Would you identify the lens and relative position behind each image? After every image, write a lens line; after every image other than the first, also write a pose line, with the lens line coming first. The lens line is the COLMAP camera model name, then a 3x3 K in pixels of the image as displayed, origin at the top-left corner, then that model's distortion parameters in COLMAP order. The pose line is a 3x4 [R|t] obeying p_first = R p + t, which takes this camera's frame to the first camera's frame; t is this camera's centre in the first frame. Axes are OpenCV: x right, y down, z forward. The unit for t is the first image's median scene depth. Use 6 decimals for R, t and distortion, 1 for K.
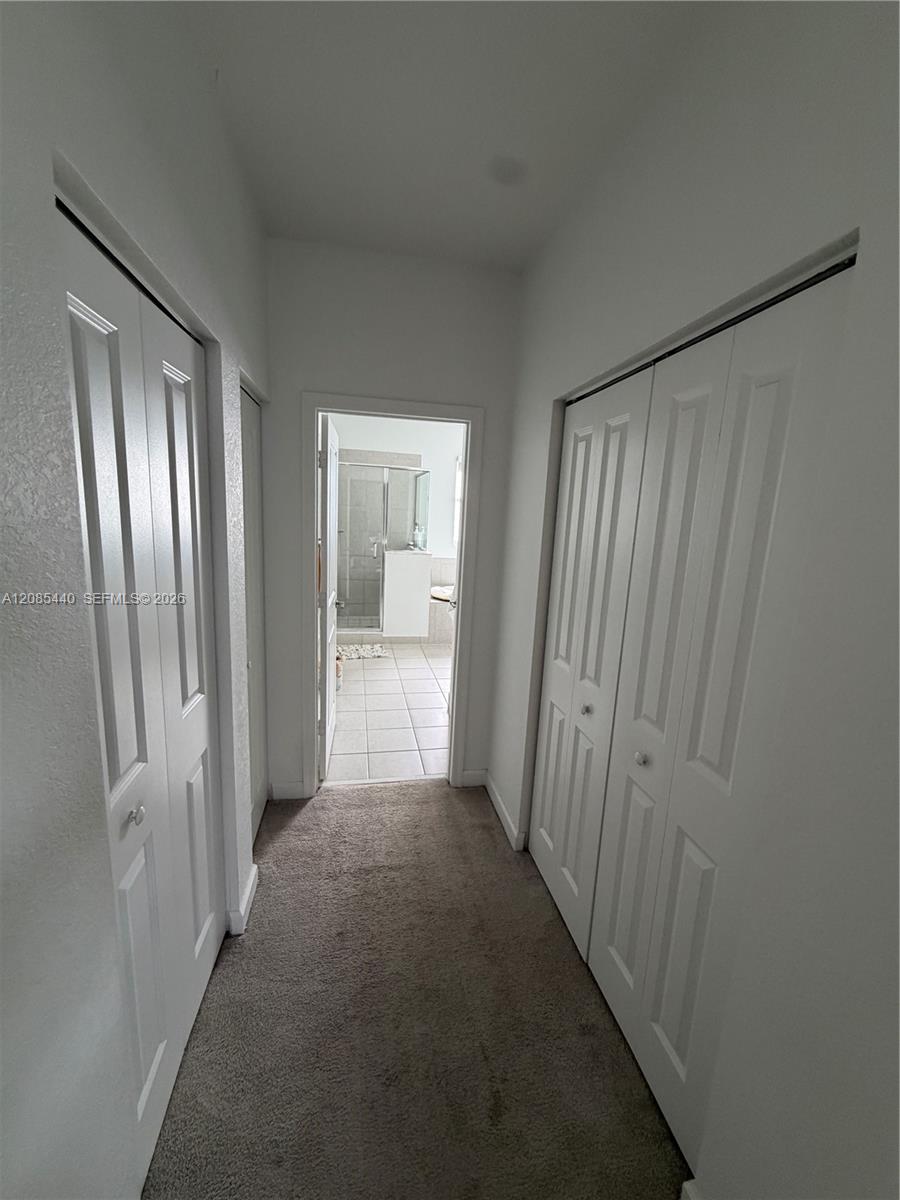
lens RADIAL K [[481.4, 0, 450.1], [0, 481.4, 600.7], [0, 0, 1]] dist [0.000008, 0.000540]
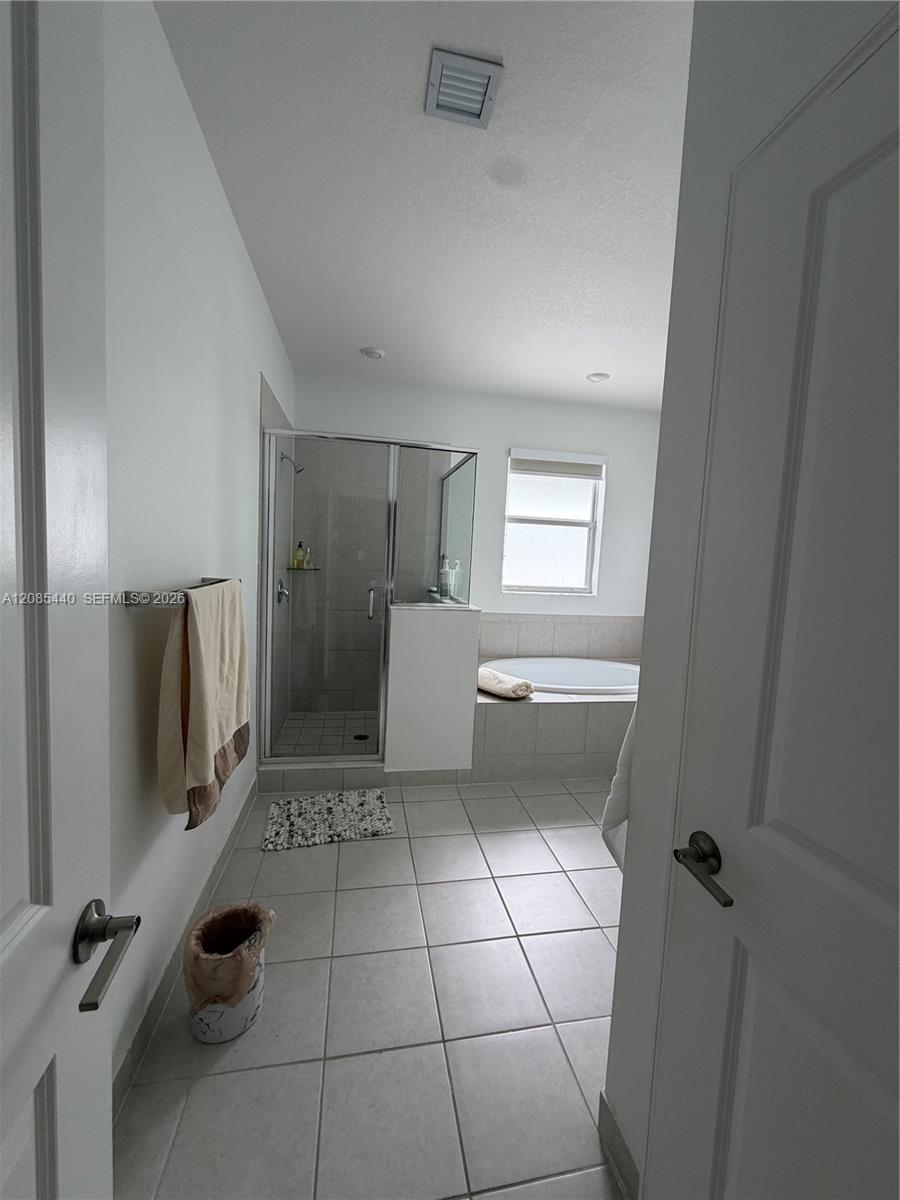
lens RADIAL K [[481.4, 0, 446.2], [0, 481.4, 596.0], [0, 0, 1]] dist [0.000008, 0.000540]
pose [[0.999924, 0.000530, -0.012347, -0.066433], [-0.001738, 0.995185, -0.097998, -0.059480], [0.012236, 0.098012, 0.995110, 0.467206]]
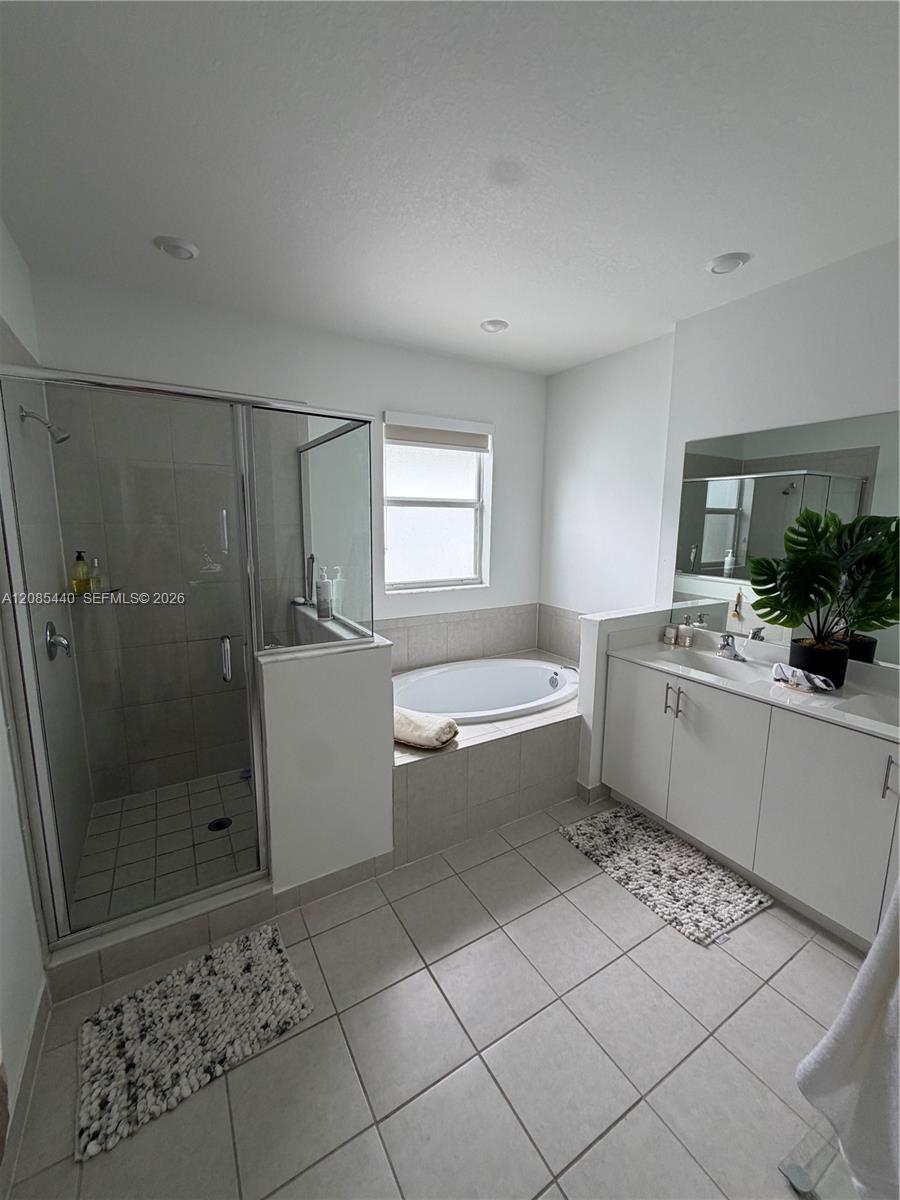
lens RADIAL K [[481.4, 0, 448.9], [0, 481.4, 596.0], [0, 0, 1]] dist [0.000008, 0.000540]
pose [[0.939482, -0.091750, 0.330084, -0.112666], [0.097191, 0.995266, 0.000022, -0.125933], [-0.328523, 0.032061, 0.943952, 0.609995]]
